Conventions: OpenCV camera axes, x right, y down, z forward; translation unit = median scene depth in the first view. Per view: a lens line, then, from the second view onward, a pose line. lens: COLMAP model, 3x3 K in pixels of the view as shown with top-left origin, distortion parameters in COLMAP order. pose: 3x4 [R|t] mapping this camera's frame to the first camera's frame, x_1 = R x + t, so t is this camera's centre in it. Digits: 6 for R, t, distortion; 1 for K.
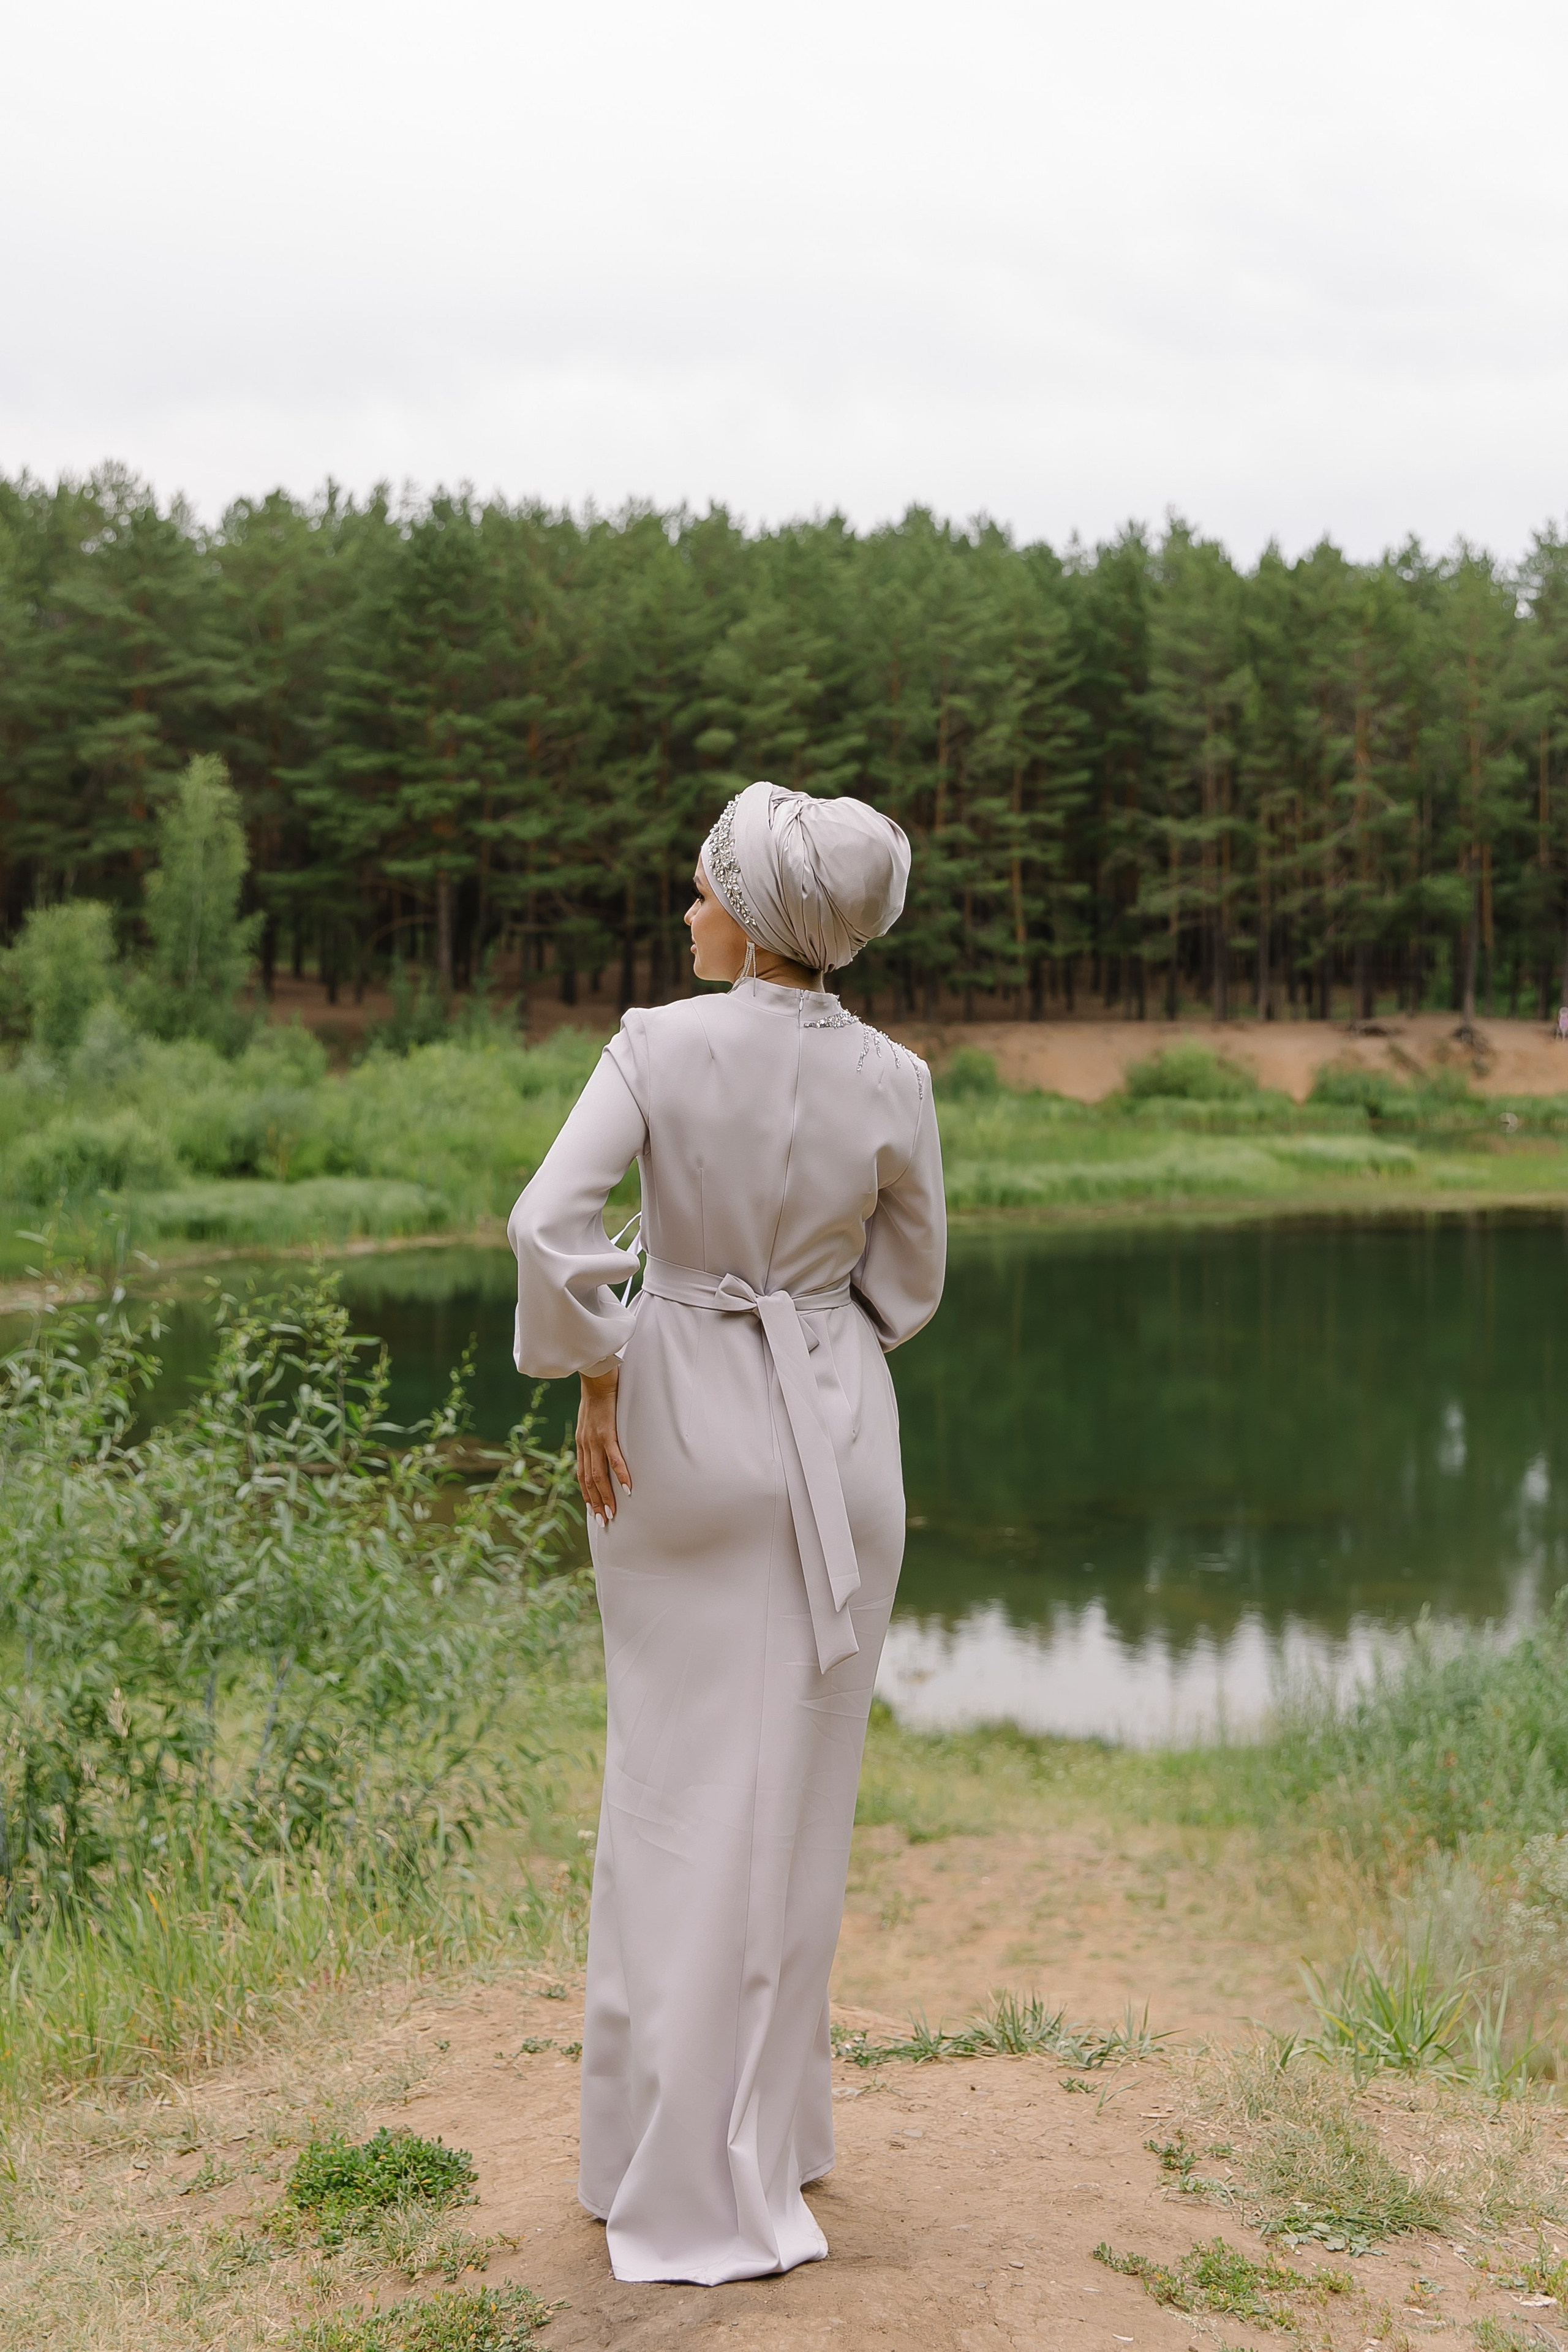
lens RADIAL K [[2547.2, 0, 786.1], [0, 2547.2, 1175.0], [0, 0, 1]] dist [-0.018837, 0.000000]
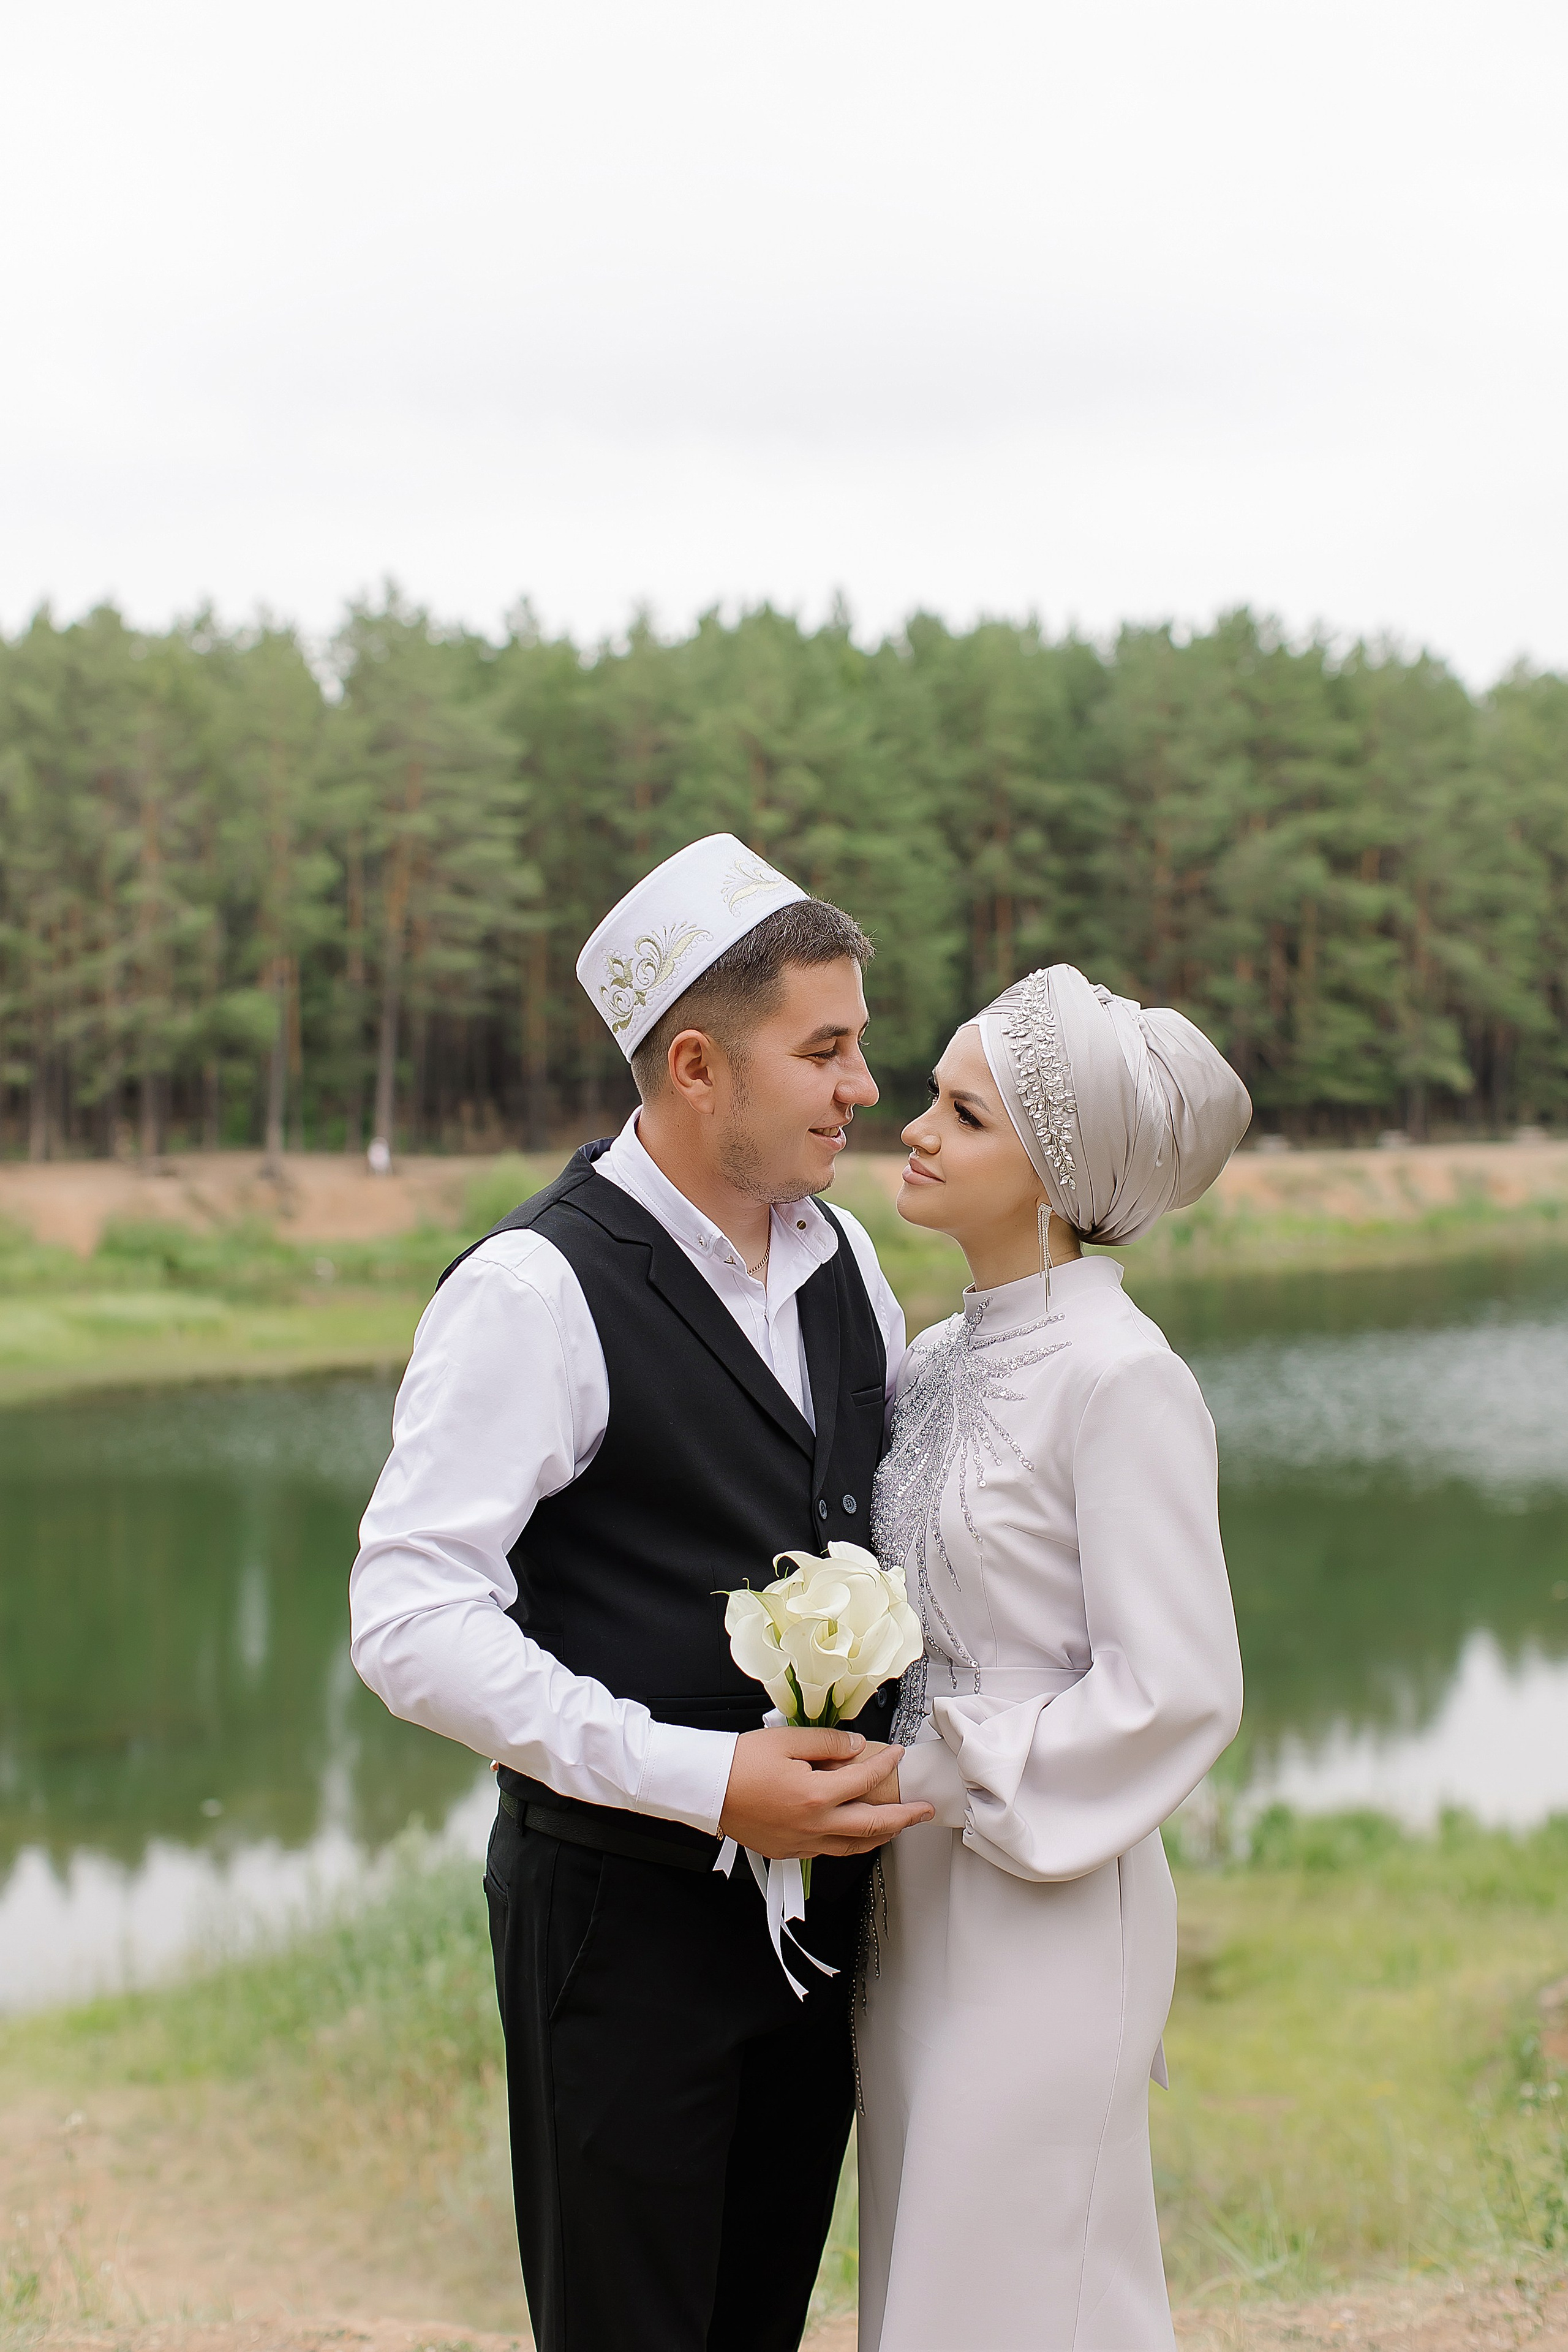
lens RADIAL K [[3263.9, 0, 783.7], [0, 3263.9, 1176.9], [0, 0, 1]] dist [0.066639, 0.000000]
pose [[0.926014, -0.025564, 0.376623, 0.002611], [0.044516, 0.998138, -0.041702, 0.001250], [-0.374855, 0.055382, 0.925428, -0.111638]]
